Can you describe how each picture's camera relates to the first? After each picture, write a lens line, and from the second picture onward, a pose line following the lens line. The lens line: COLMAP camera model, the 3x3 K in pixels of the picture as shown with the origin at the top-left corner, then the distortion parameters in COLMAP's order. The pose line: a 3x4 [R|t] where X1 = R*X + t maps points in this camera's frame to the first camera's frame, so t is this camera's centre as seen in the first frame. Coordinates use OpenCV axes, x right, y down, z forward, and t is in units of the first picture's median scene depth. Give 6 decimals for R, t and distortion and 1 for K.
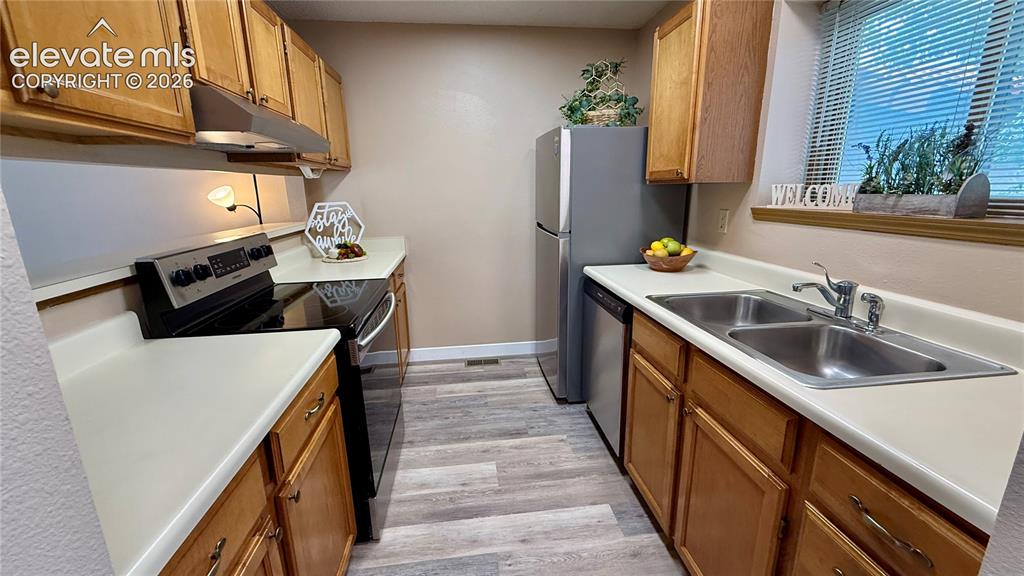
lens RADIAL K [[406.5, 0, 512.0], [0, 406.5, 288.0], [0, 0, 1]] dist [-0.000198, -0.000123]
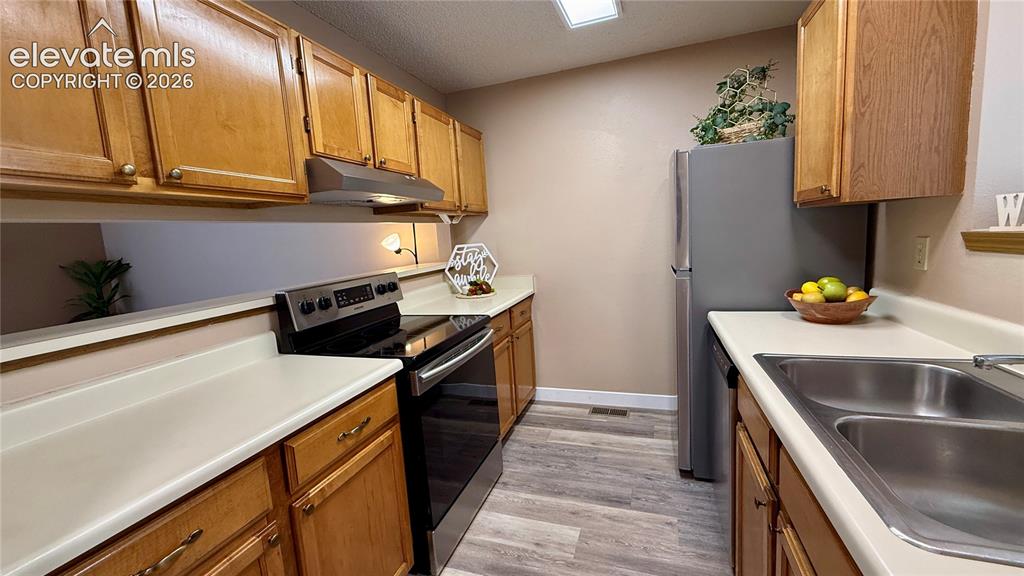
lens RADIAL K [[406.5, 0, 512.0], [0, 406.5, 288.0], [0, 0, 1]] dist [-0.000198, -0.000123]
pose [[0.896203, 0.016030, -0.443354, 0.193243], [-0.057373, 0.995143, -0.079994, -0.011866], [0.439918, 0.097128, 0.892770, 0.088758]]
